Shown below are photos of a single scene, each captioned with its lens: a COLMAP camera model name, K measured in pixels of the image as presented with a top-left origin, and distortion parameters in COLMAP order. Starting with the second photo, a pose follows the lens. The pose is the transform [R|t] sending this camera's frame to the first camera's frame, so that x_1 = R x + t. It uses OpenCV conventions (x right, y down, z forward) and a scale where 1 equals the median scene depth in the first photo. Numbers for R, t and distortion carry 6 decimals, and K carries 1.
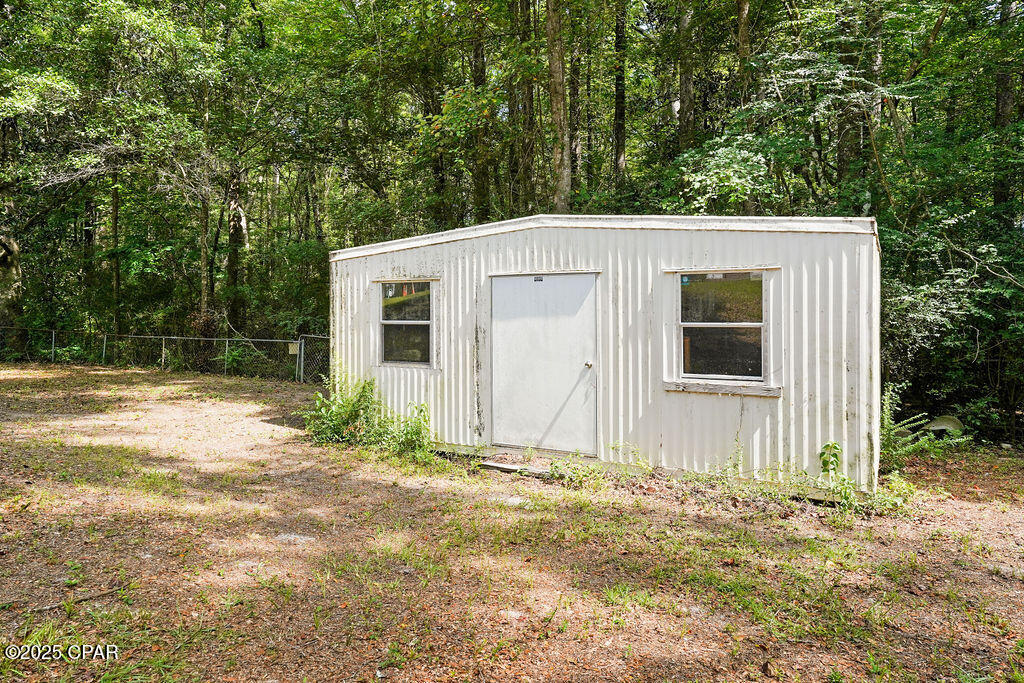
lens RADIAL K [[657.6, 0, 512.0], [0, 657.6, 341.5], [0, 0, 1]] dist [0.028824, 0.000078]
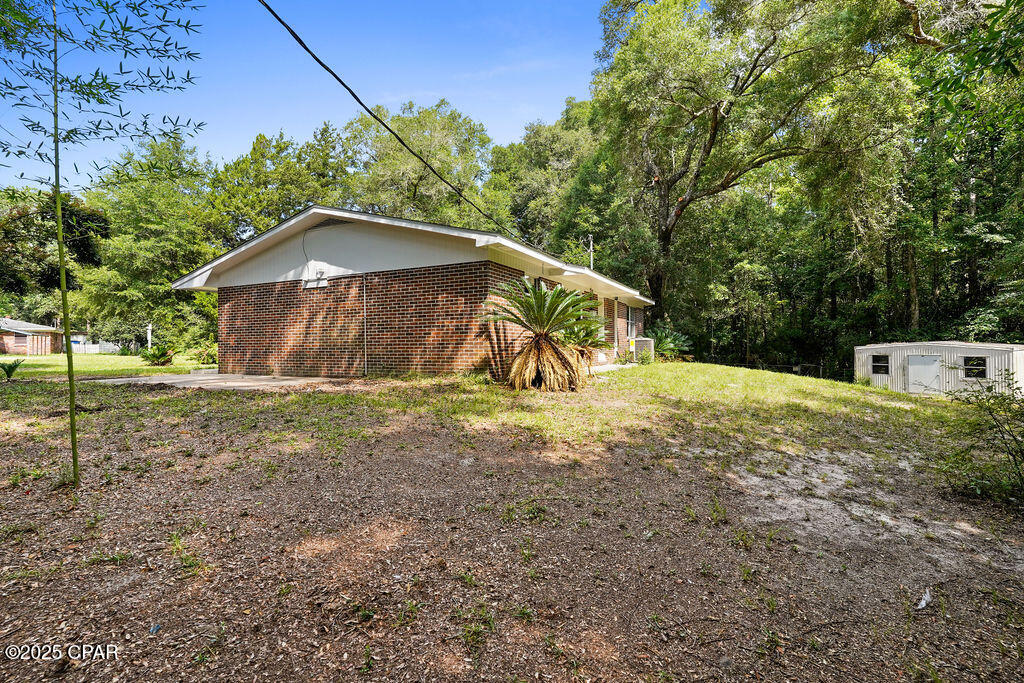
lens RADIAL K [[475.1, 0, 512.0], [0, 475.1, 341.5], [0, 0, 1]] dist [-0.008880, 0.000360]
pose [[0.853090, -0.000892, -0.521762, -0.607172], [-0.015340, 0.999523, -0.026789, -0.059846], [0.521538, 0.030857, 0.852670, -2.928572]]
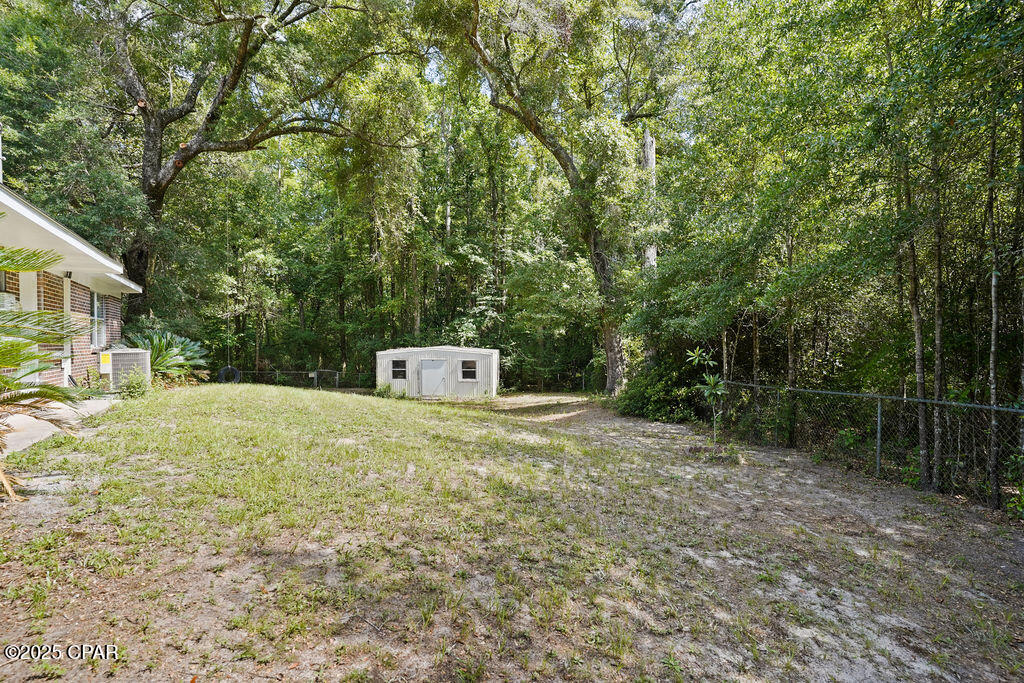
lens RADIAL K [[505.4, 0, 512.0], [0, 505.4, 341.5], [0, 0, 1]] dist [-0.049998, 0.031388]
pose [[0.915485, 0.000425, 0.402353, -0.823216], [0.011985, 0.999527, -0.028326, -0.111324], [-0.402175, 0.030754, 0.915046, -2.378503]]
